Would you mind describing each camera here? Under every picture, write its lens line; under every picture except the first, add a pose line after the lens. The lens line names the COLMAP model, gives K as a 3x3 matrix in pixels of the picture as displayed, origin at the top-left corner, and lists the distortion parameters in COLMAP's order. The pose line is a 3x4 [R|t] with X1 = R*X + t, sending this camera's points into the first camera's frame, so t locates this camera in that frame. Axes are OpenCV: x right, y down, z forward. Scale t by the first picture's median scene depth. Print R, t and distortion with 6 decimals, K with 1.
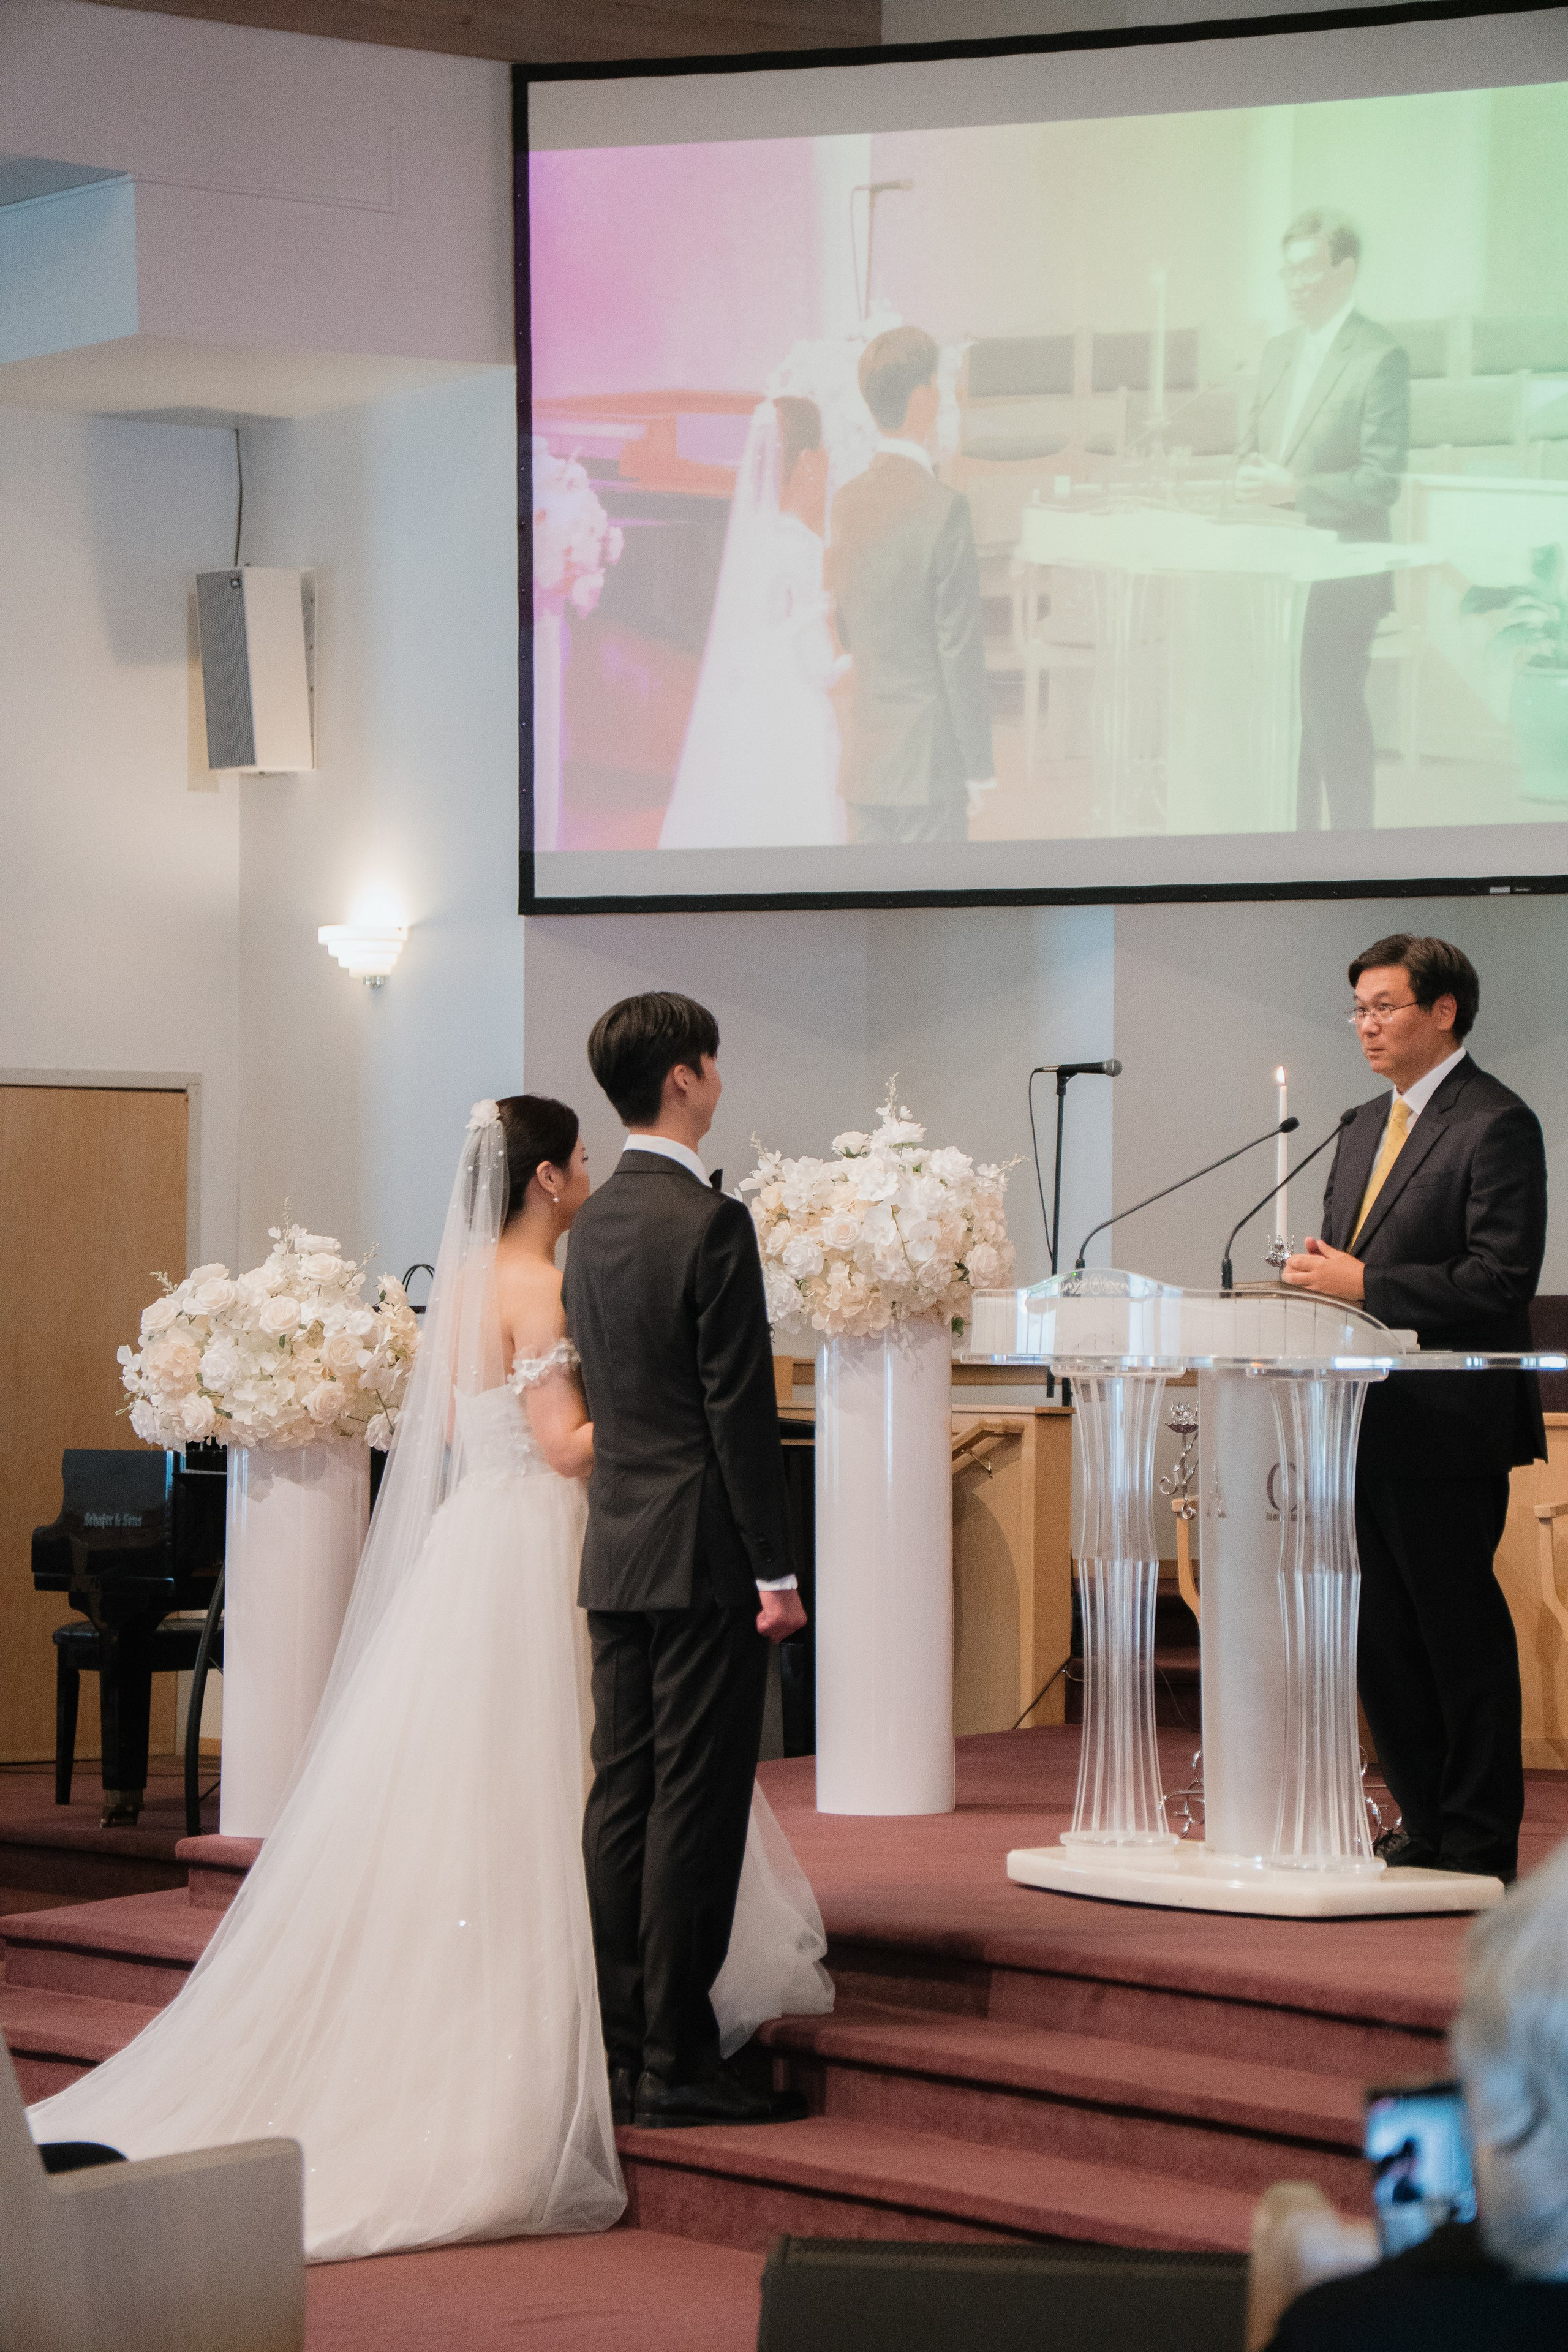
lens RADIAL K [[7201.1, 0, 784.0], [0, 7201.1, 1176.0], [0, 0, 1]] dist [0.970693, 1.156418]
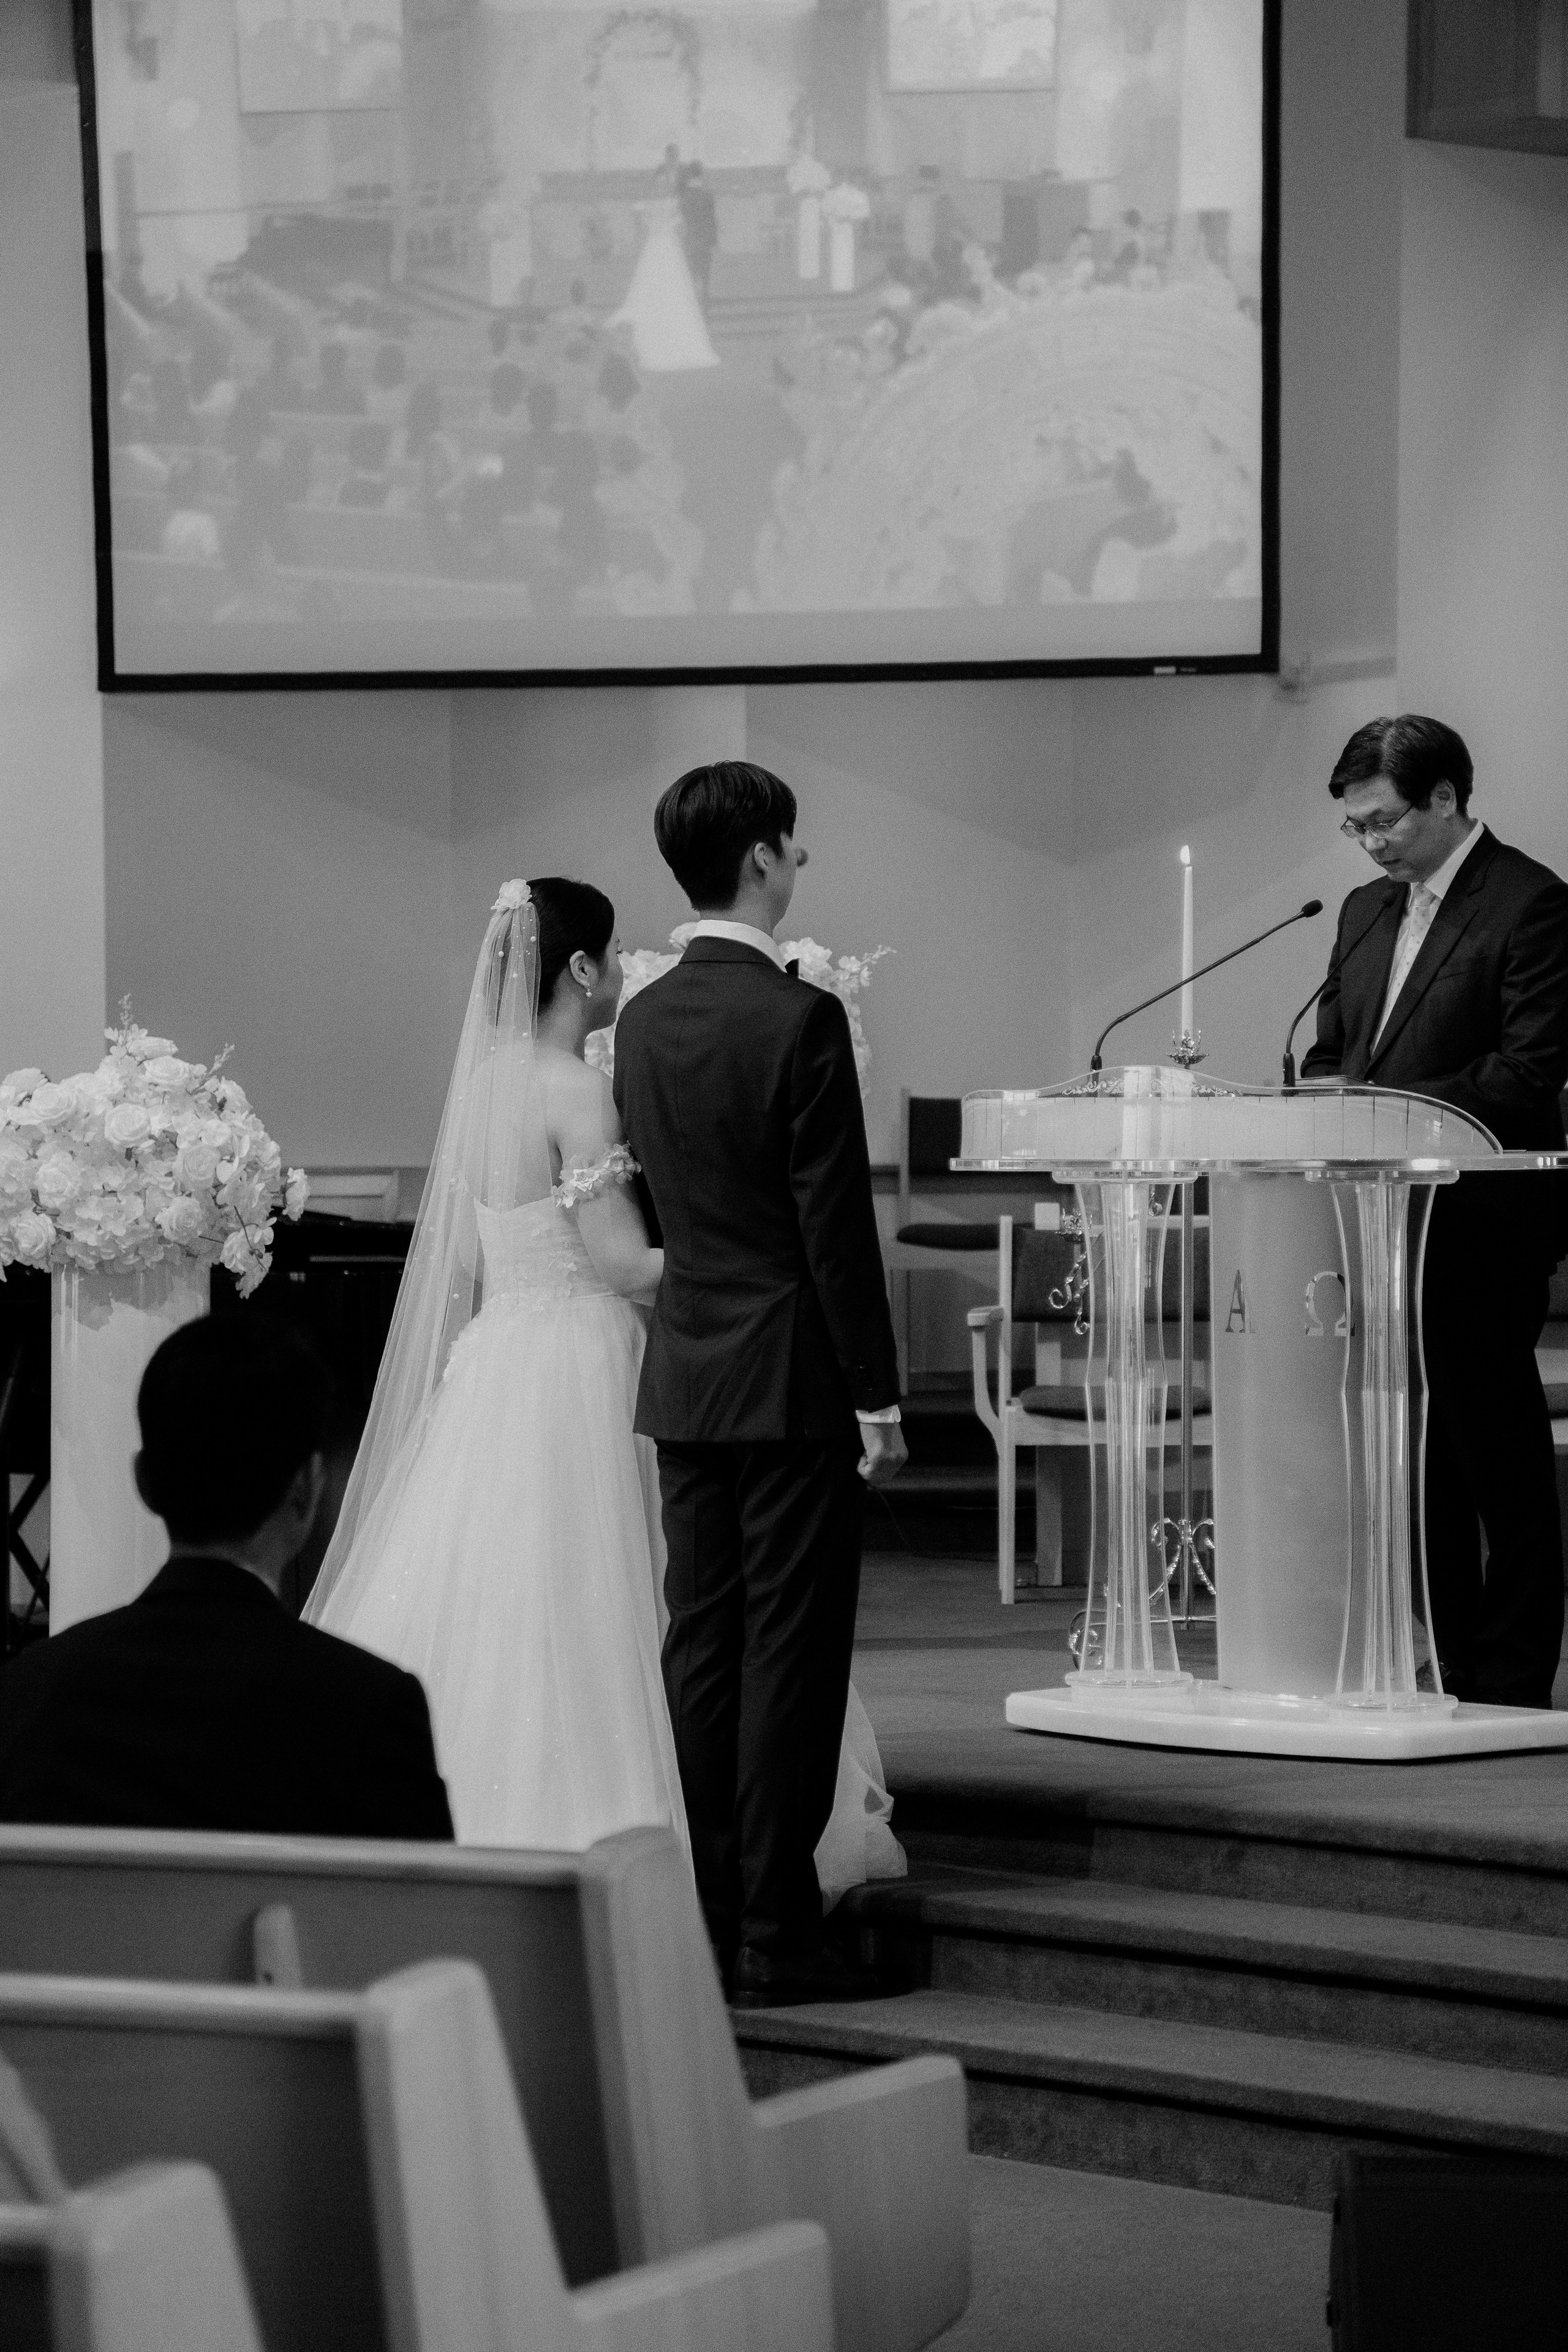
lens RADIAL K [[7201.1, 0, 784.0], [0, 7201.1, 1176.0], [0, 0, 1]] dist [0.970693, 1.156418]
pose [[0.988231, -0.009910, 0.152644, -0.146199], [0.005986, 0.999640, 0.026144, 0.002698], [-0.152849, -0.024922, 0.987935, 0.101016]]
